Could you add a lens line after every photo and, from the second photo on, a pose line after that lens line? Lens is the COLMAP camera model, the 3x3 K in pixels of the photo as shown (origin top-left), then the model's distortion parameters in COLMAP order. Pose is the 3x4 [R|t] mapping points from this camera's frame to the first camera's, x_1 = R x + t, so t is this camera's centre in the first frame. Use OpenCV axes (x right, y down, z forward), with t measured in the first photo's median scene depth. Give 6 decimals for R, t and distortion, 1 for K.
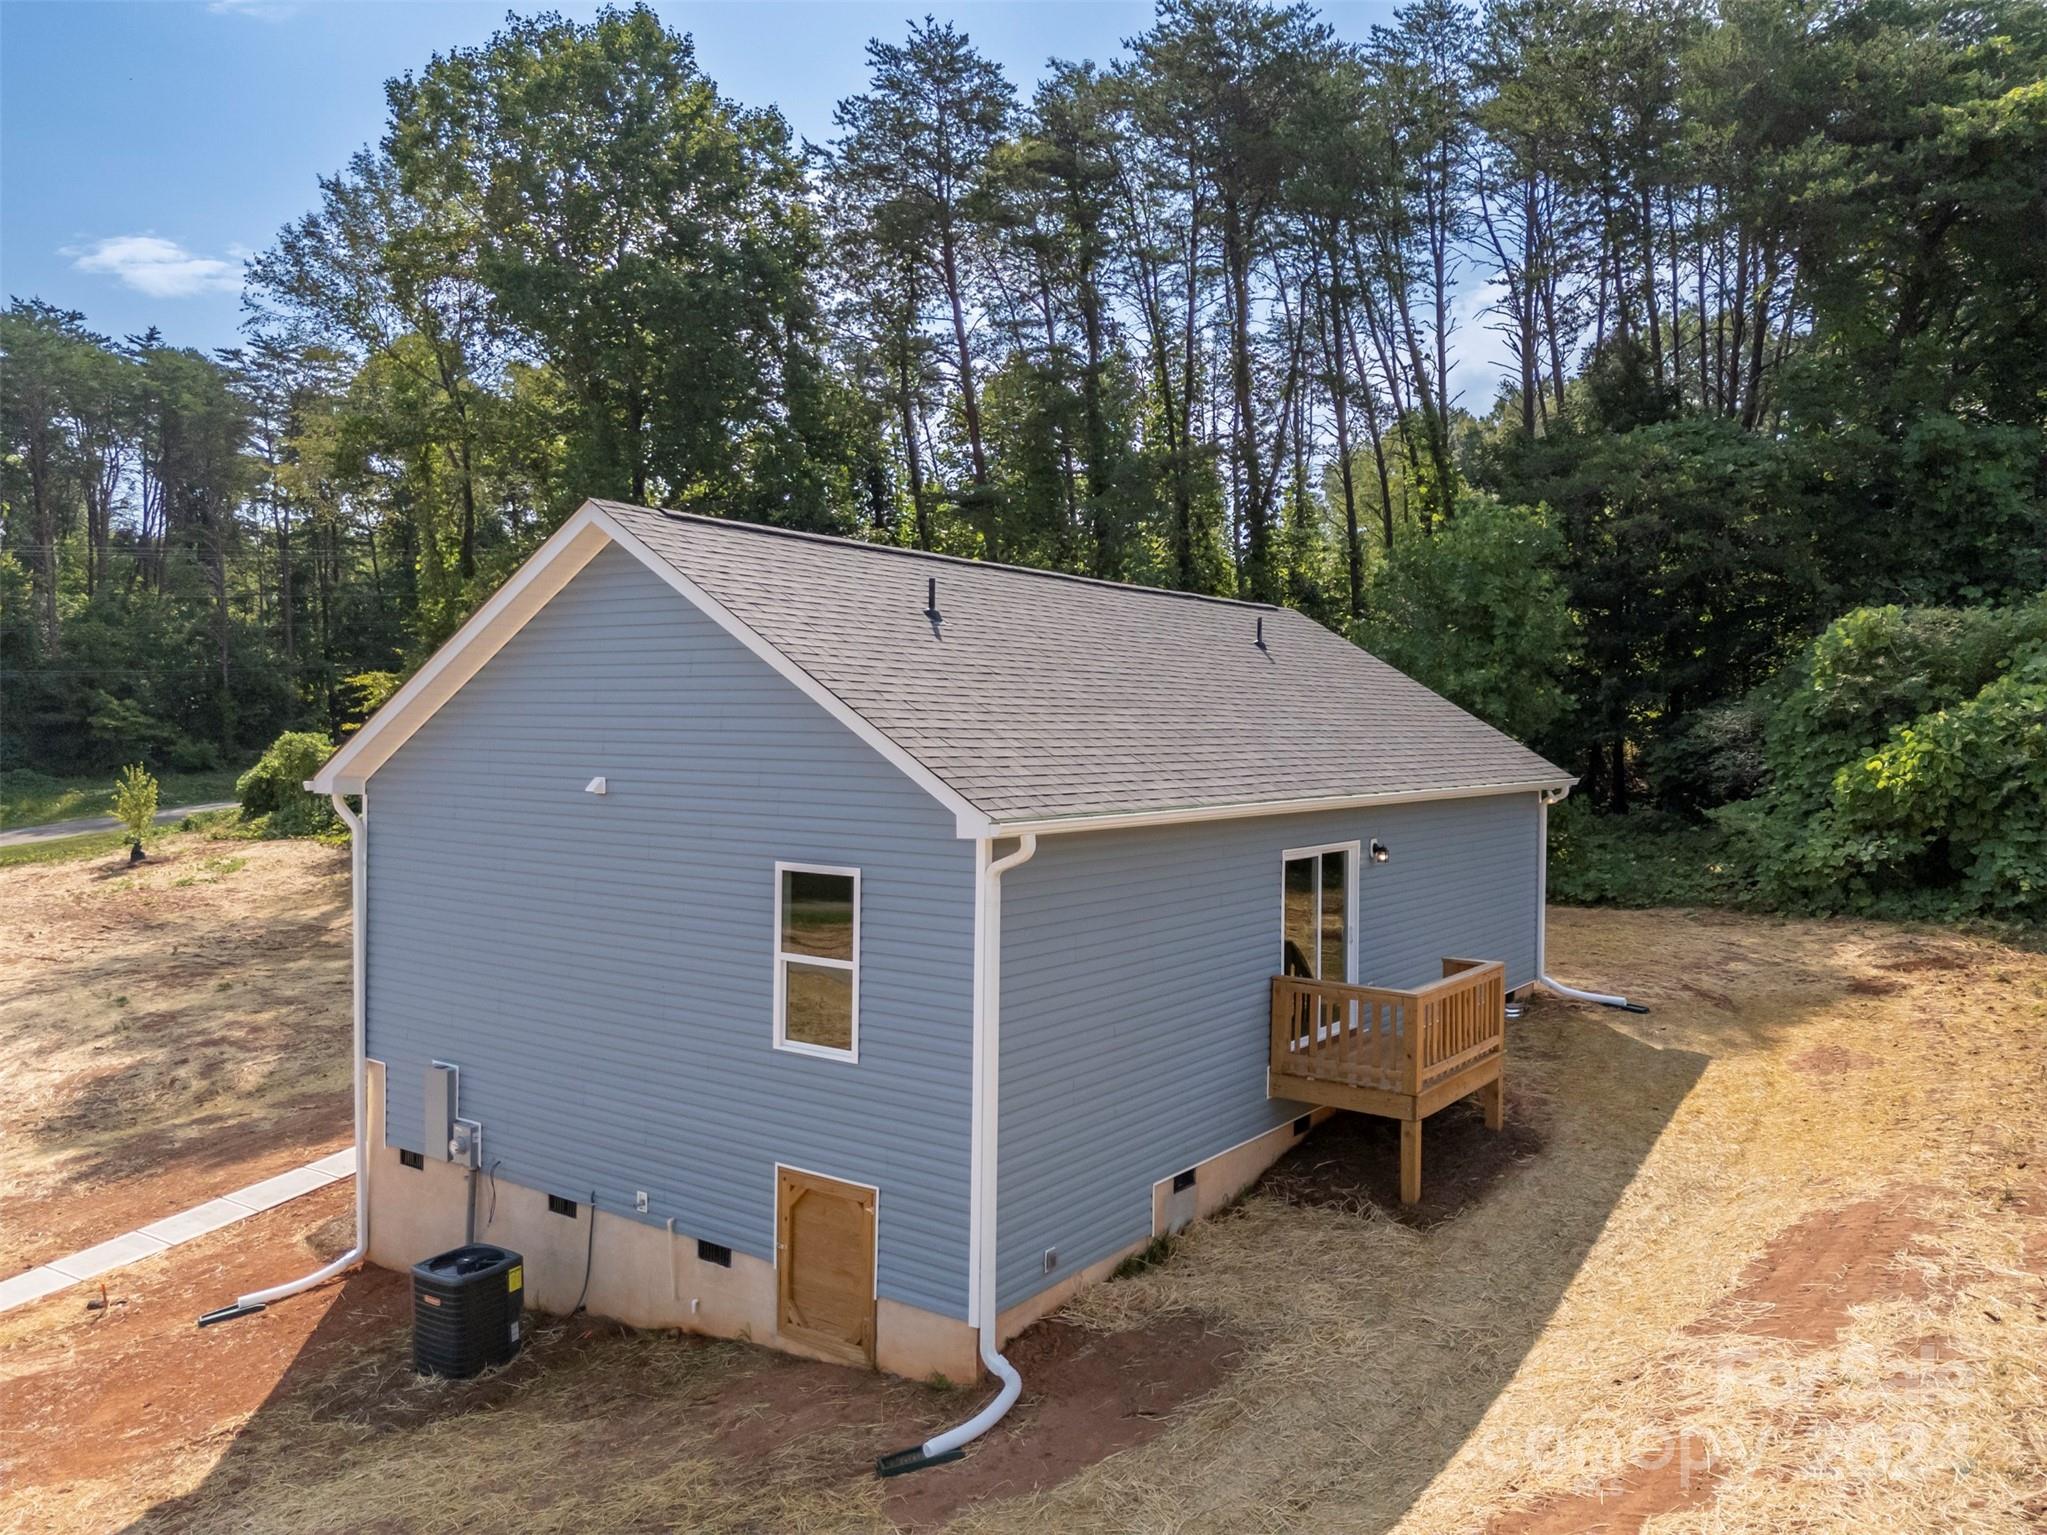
lens RADIAL K [[1500.5, 0, 1021.8], [0, 1500.5, 756.7], [0, 0, 1]] dist [0.058694, -0.040398]
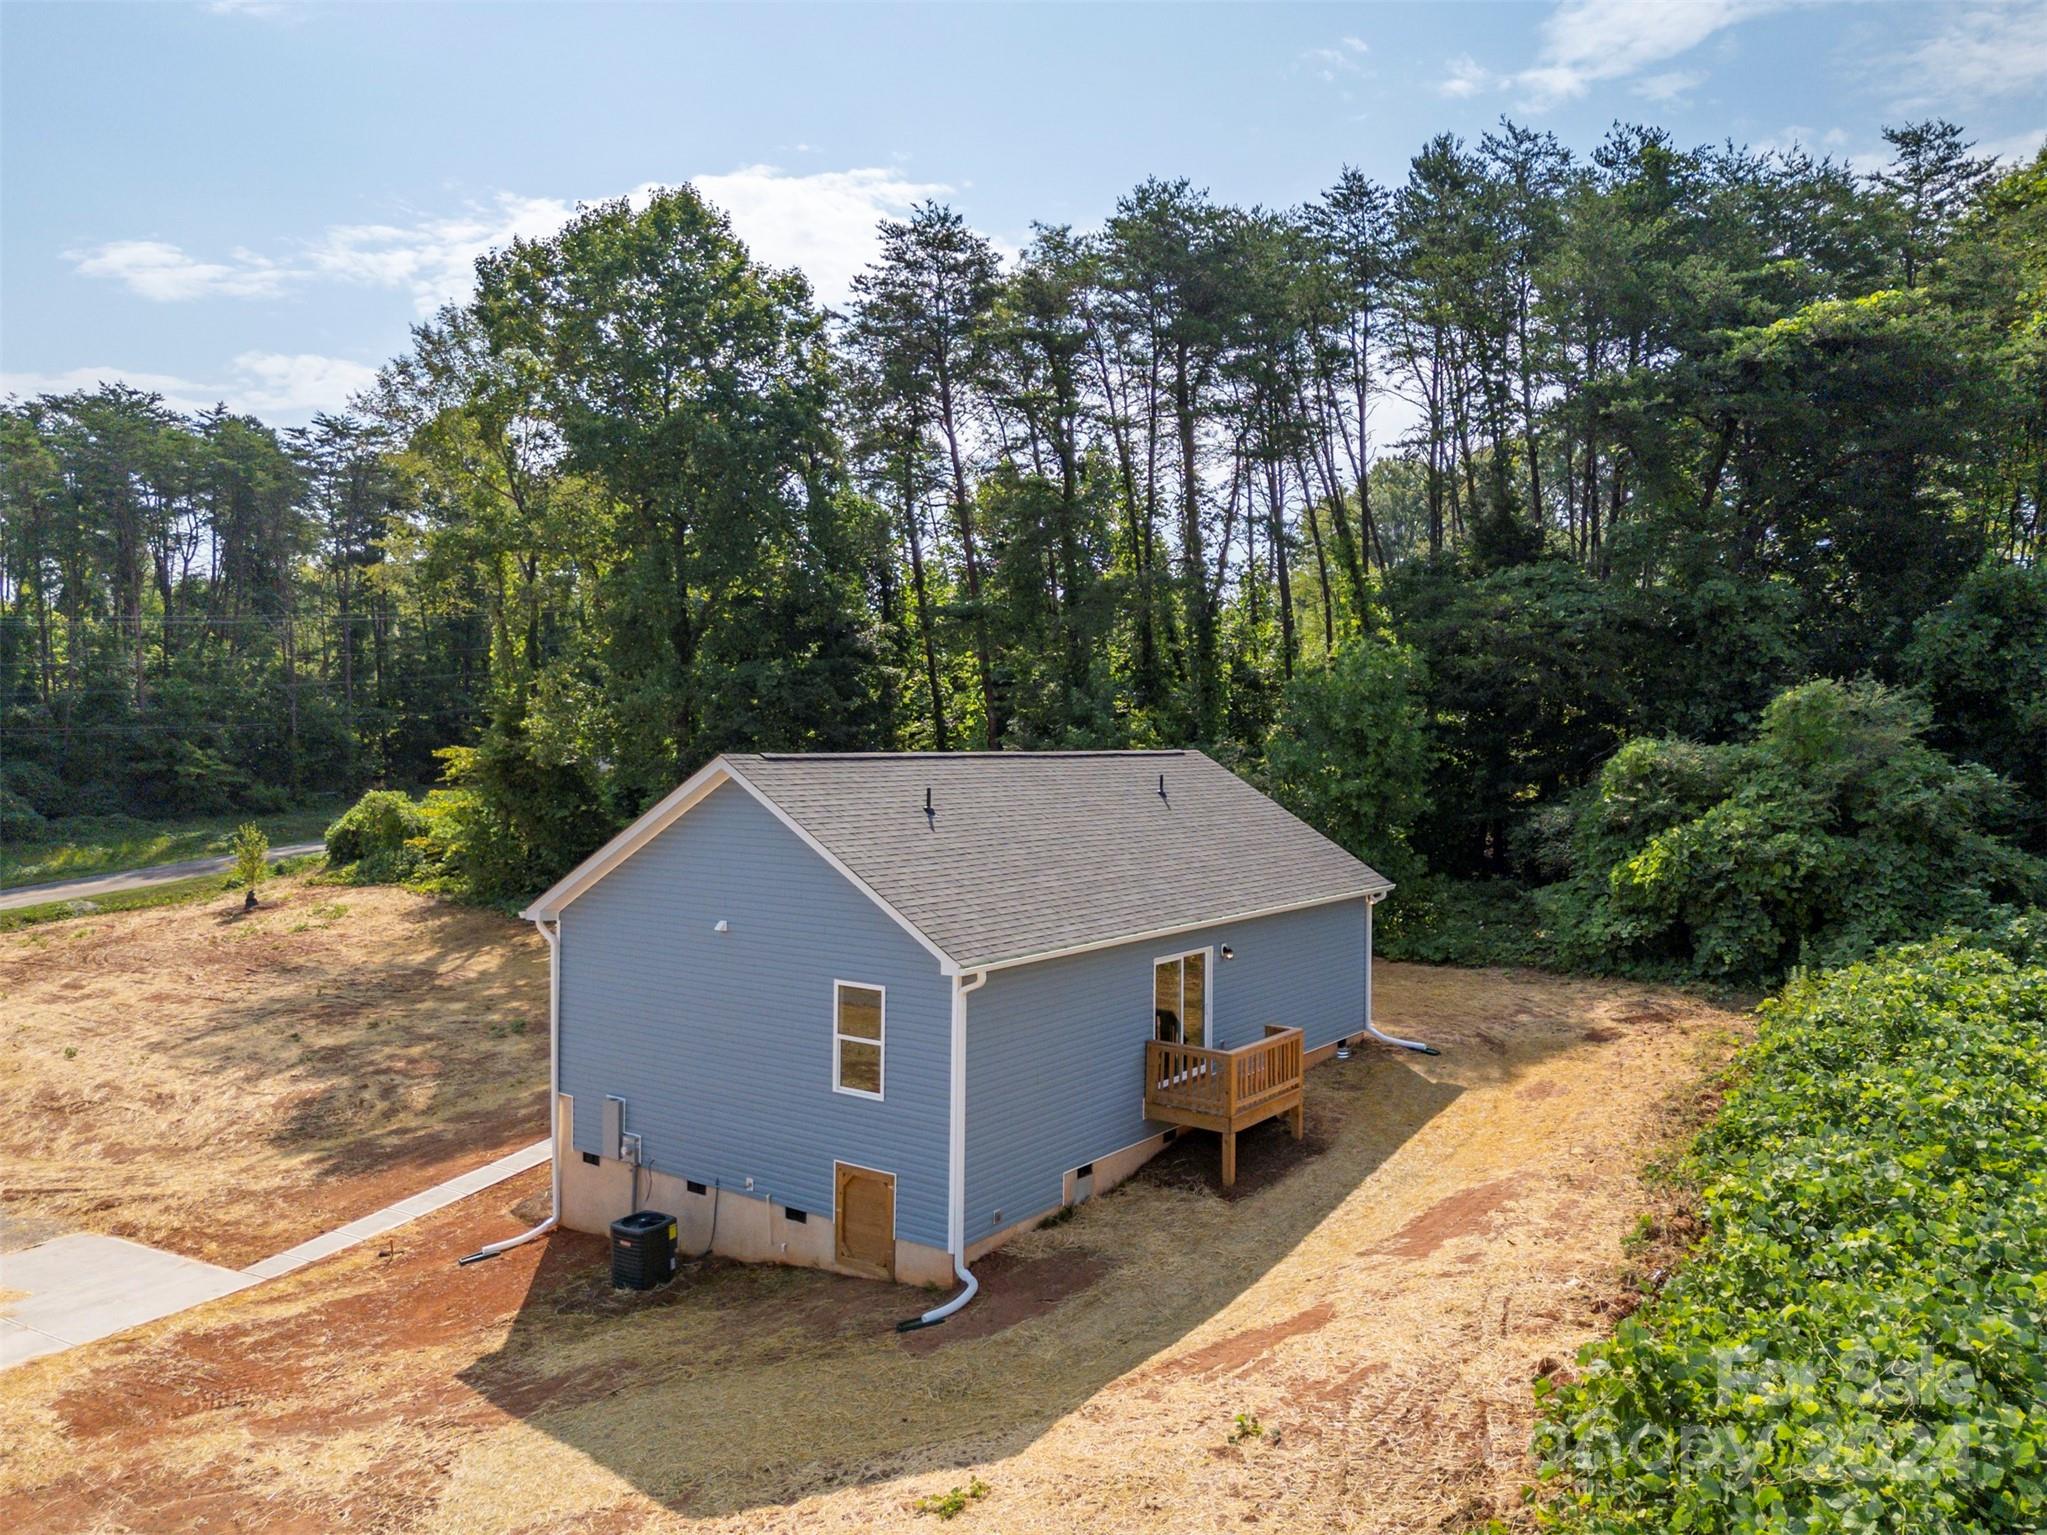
lens RADIAL K [[1500.5, 0, 1021.1], [0, 1500.5, 755.4], [0, 0, 1]] dist [0.058694, -0.040398]
pose [[0.999997, -0.000808, -0.002228, 0.027698], [0.000798, 0.999988, -0.004766, -0.098409], [0.002232, 0.004765, 0.999986, -0.387049]]
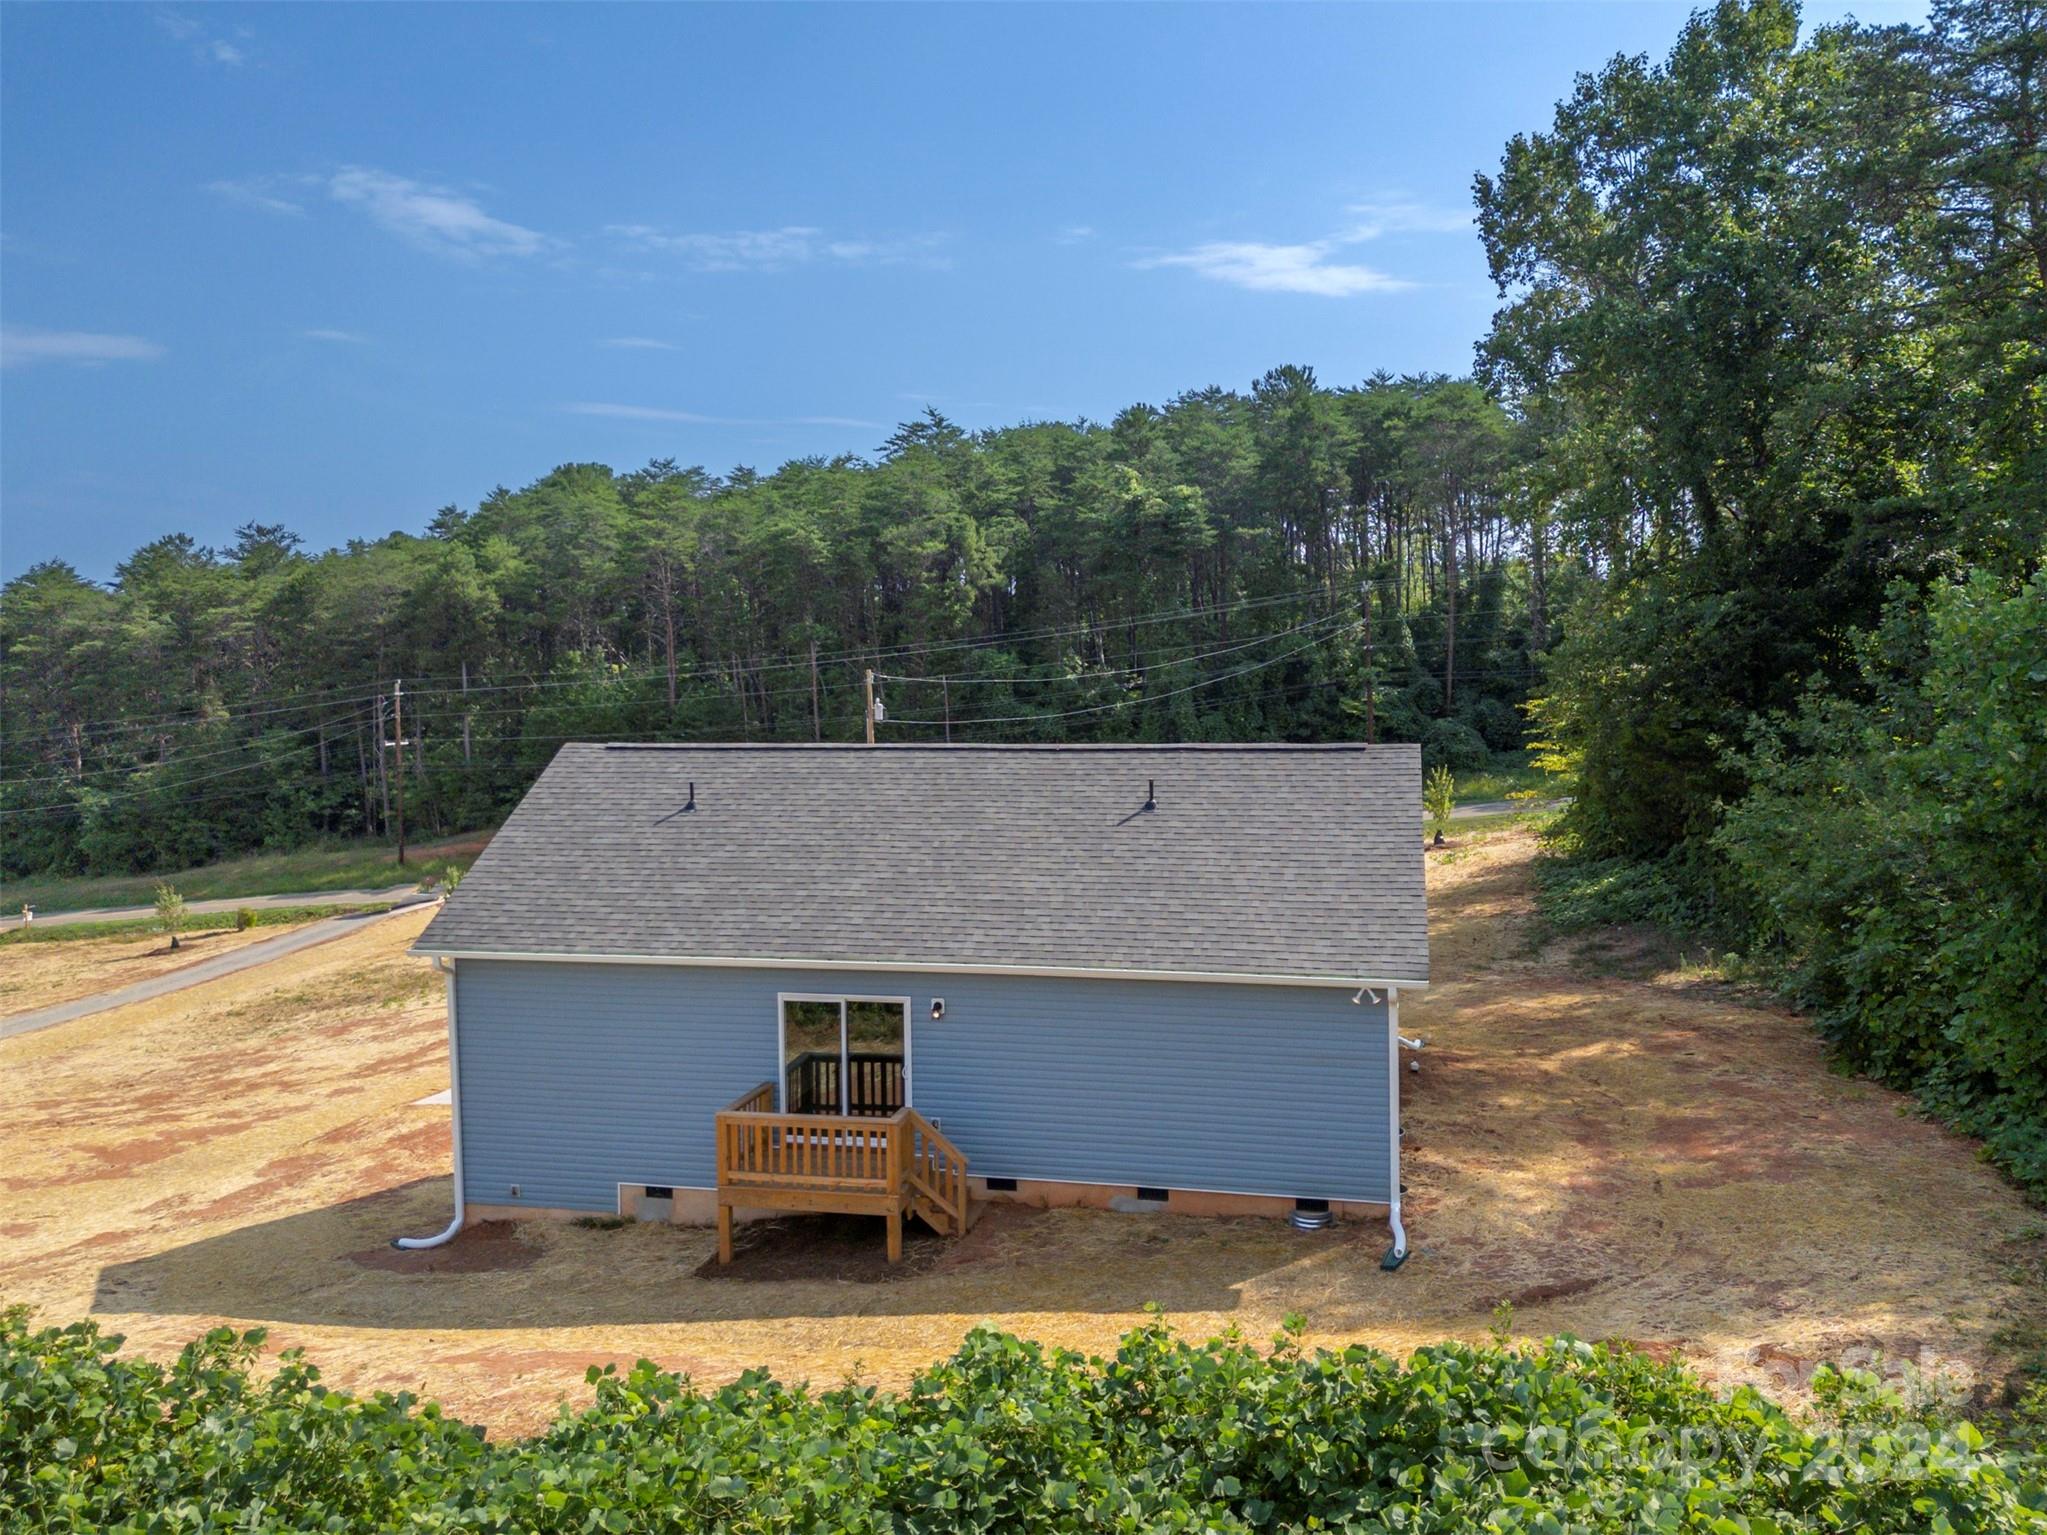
lens RADIAL K [[1570.2, 0, 1016.4], [0, 1570.2, 767.1], [0, 0, 1]] dist [0.044233, 0.000888]
pose [[0.393630, 0.049673, -0.917926, 1.079813], [-0.002265, 0.998588, 0.053067, -0.150664], [0.919266, -0.018810, 0.393187, 0.449310]]
